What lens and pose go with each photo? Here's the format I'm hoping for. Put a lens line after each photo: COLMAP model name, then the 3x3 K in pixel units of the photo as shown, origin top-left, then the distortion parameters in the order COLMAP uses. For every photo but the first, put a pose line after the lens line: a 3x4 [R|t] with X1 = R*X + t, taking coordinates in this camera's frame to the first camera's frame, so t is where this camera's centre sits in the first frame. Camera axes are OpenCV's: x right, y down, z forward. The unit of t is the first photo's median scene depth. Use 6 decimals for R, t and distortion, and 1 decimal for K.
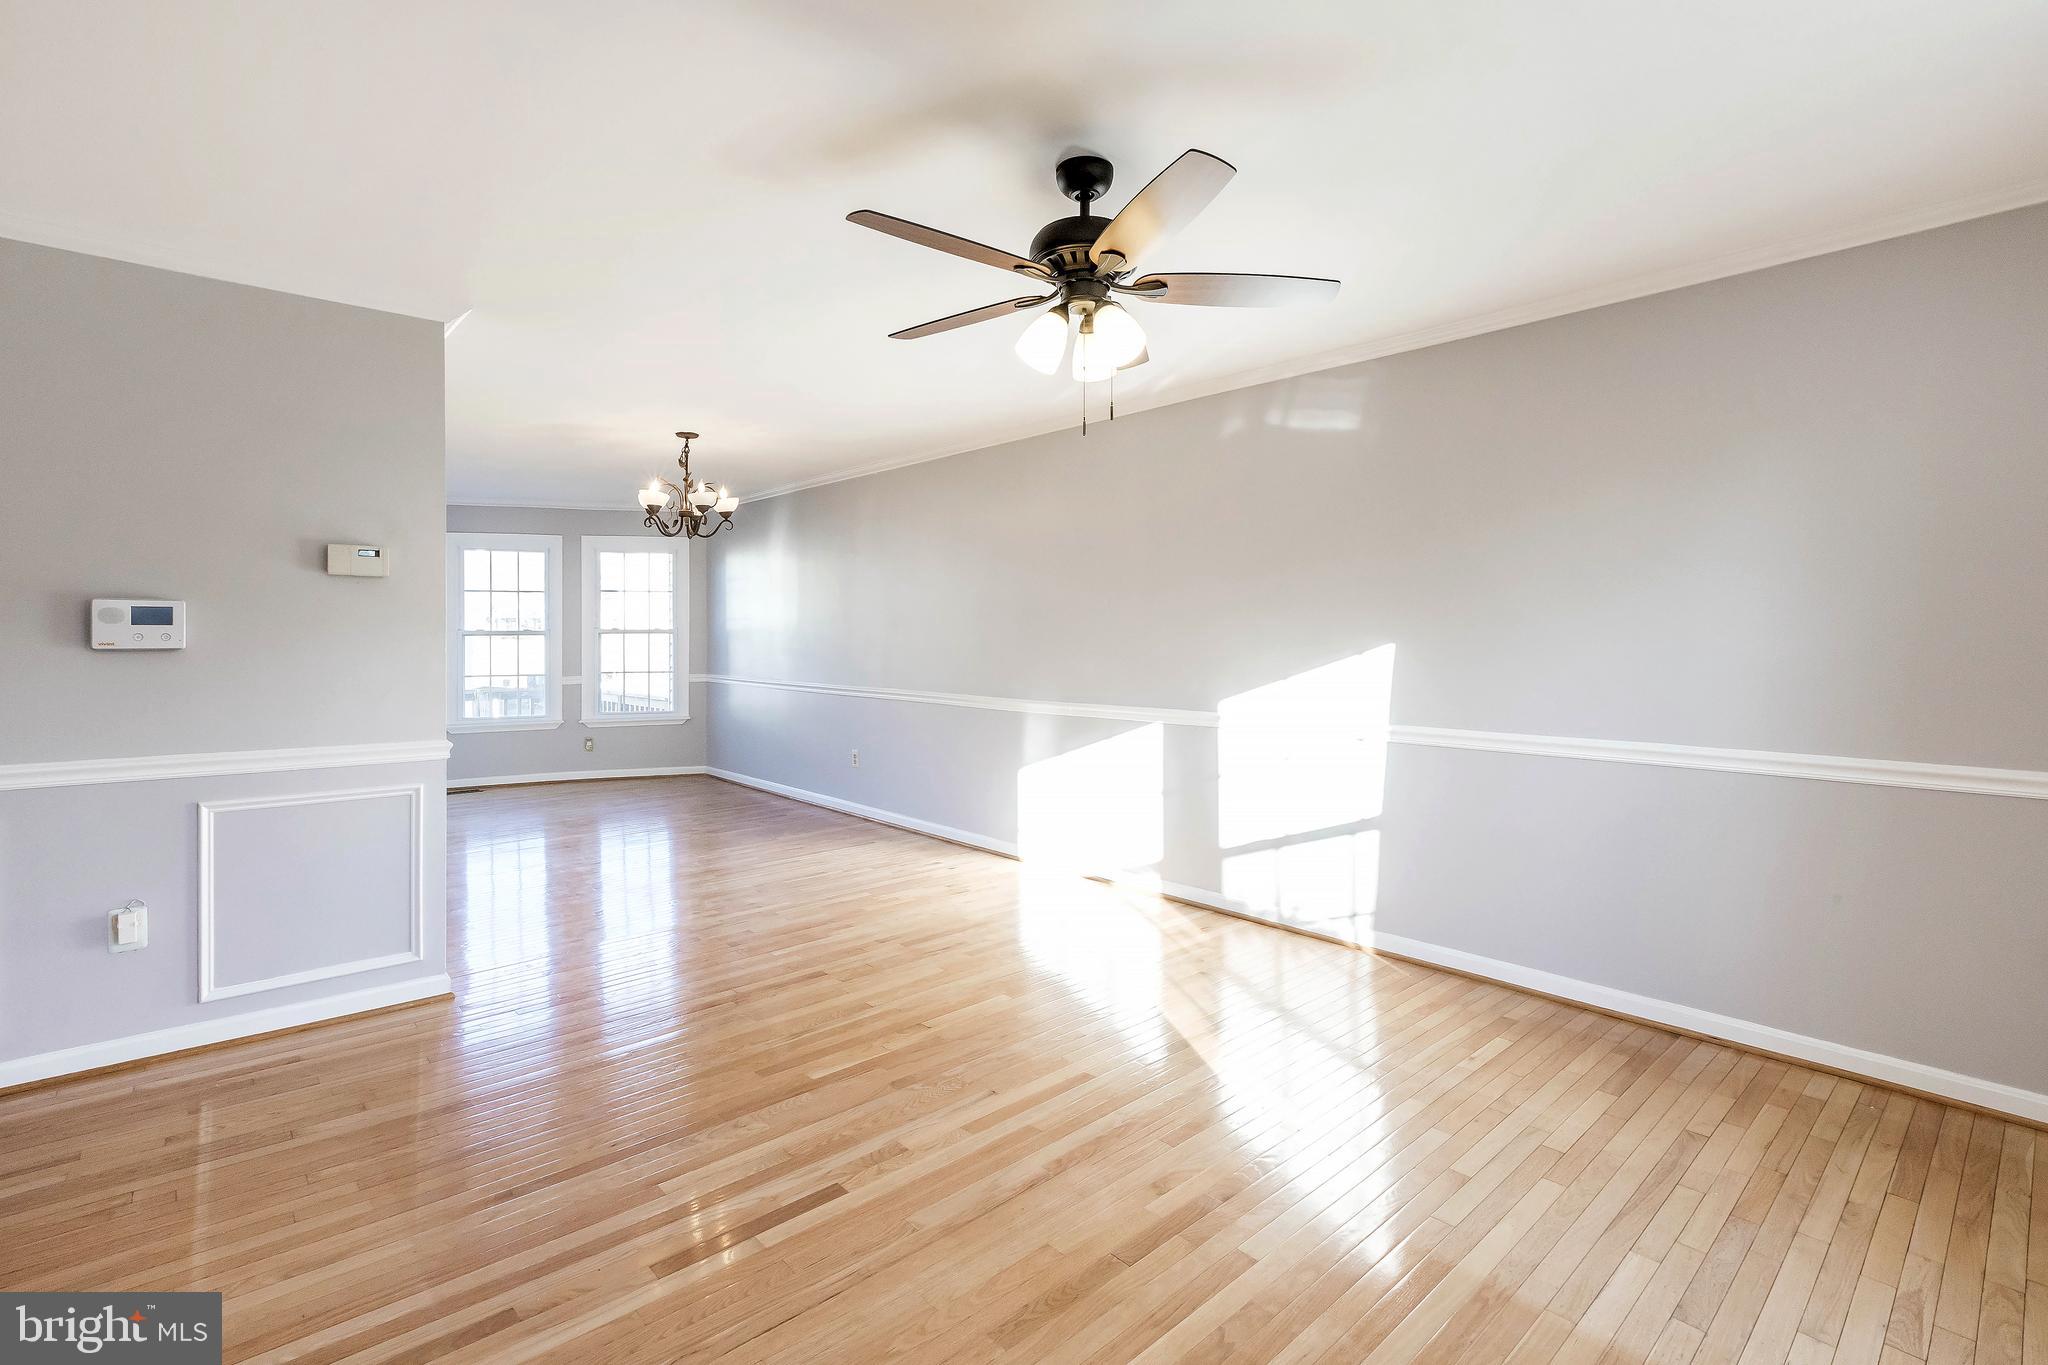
lens RADIAL K [[946.9, 0, 1023.5], [0, 946.9, 629.1], [0, 0, 1]] dist [0.001442, 0.000200]
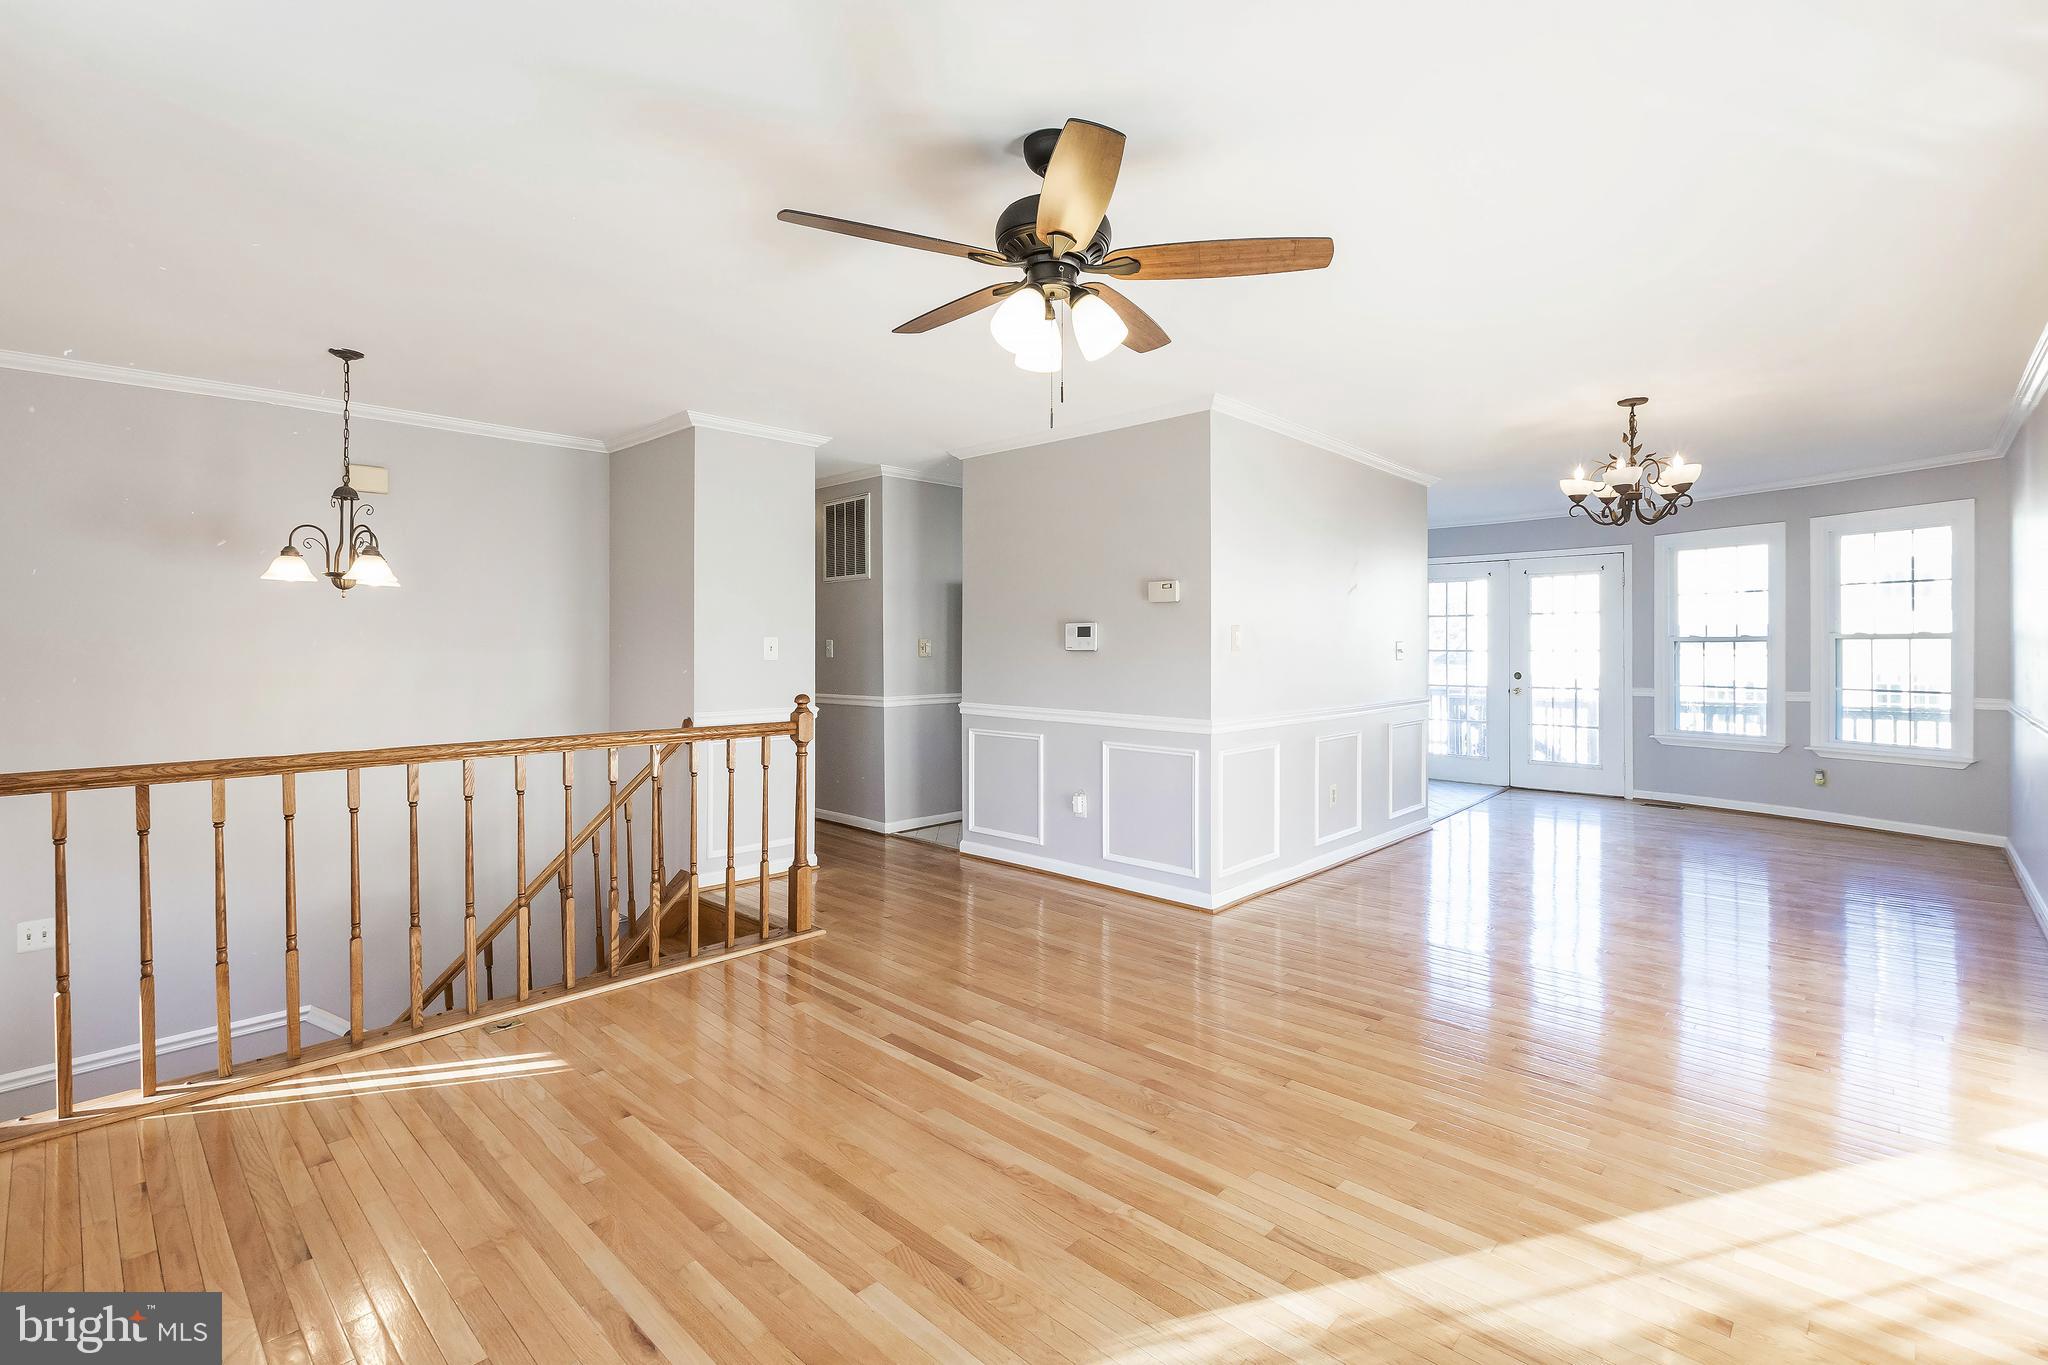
lens RADIAL K [[930.6, 0, 1005.0], [0, 930.6, 649.9], [0, 0, 1]] dist [0.000949, 0.000130]
pose [[0.059810, 0.006487, -0.998189, 0.760985], [0.007923, 0.999944, 0.006973, 0.006437], [0.998178, -0.008326, 0.059755, 0.703057]]
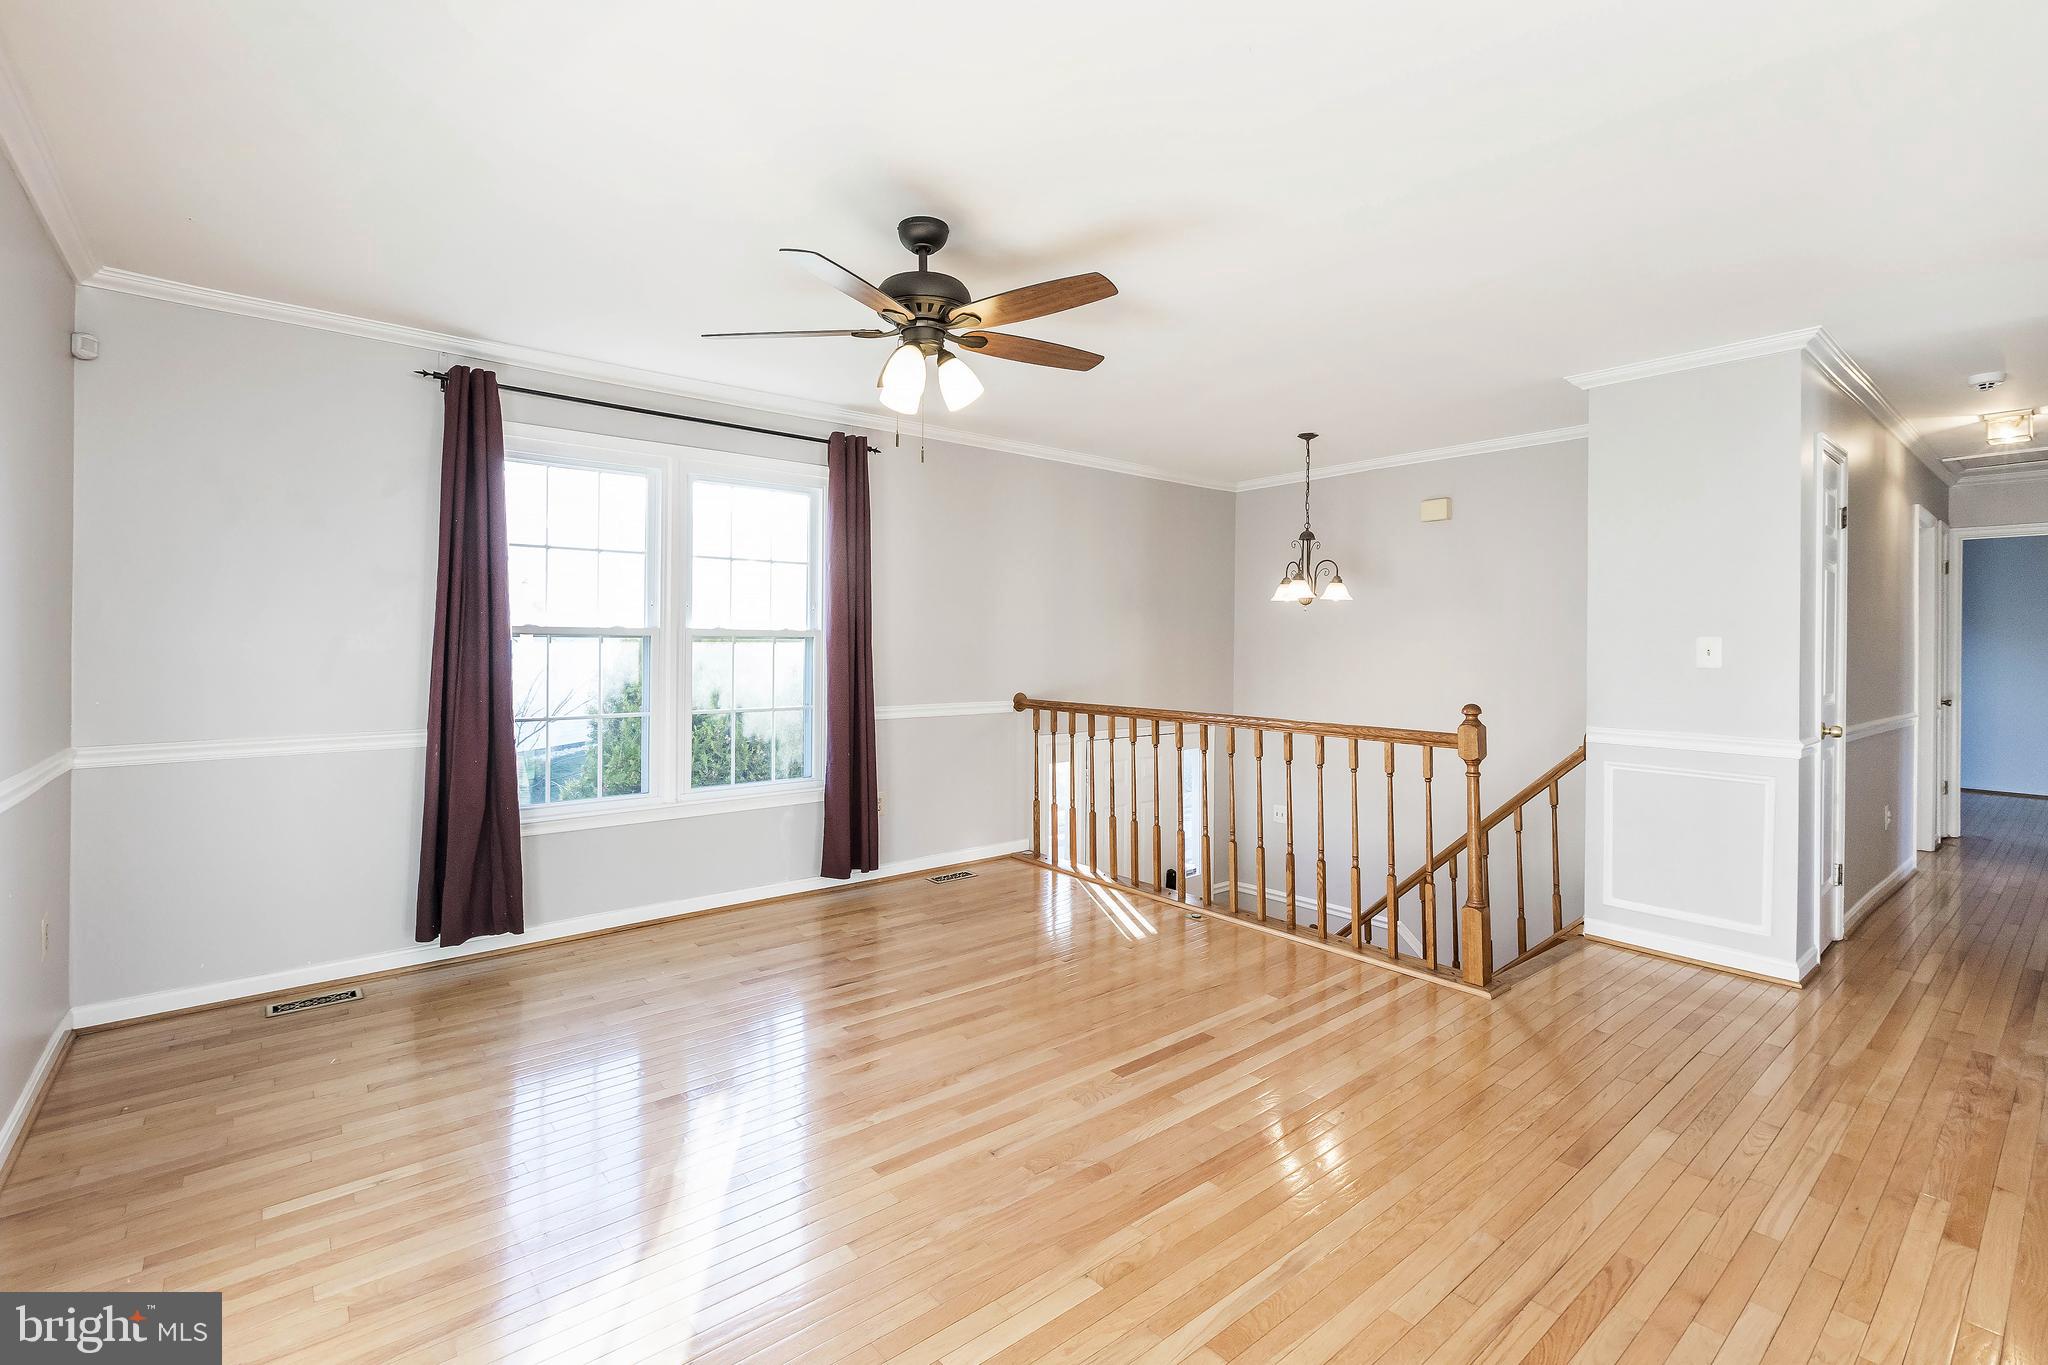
lens RADIAL K [[913.3, 0, 1023.7], [0, 913.3, 656.7], [0, 0, 1]] dist [0.002469, 0.000396]
pose [[-0.998939, -0.003189, 0.045952, -0.085888], [-0.002879, 0.999973, 0.006821, 0.012583], [-0.045973, 0.006681, -0.998920, 1.621880]]
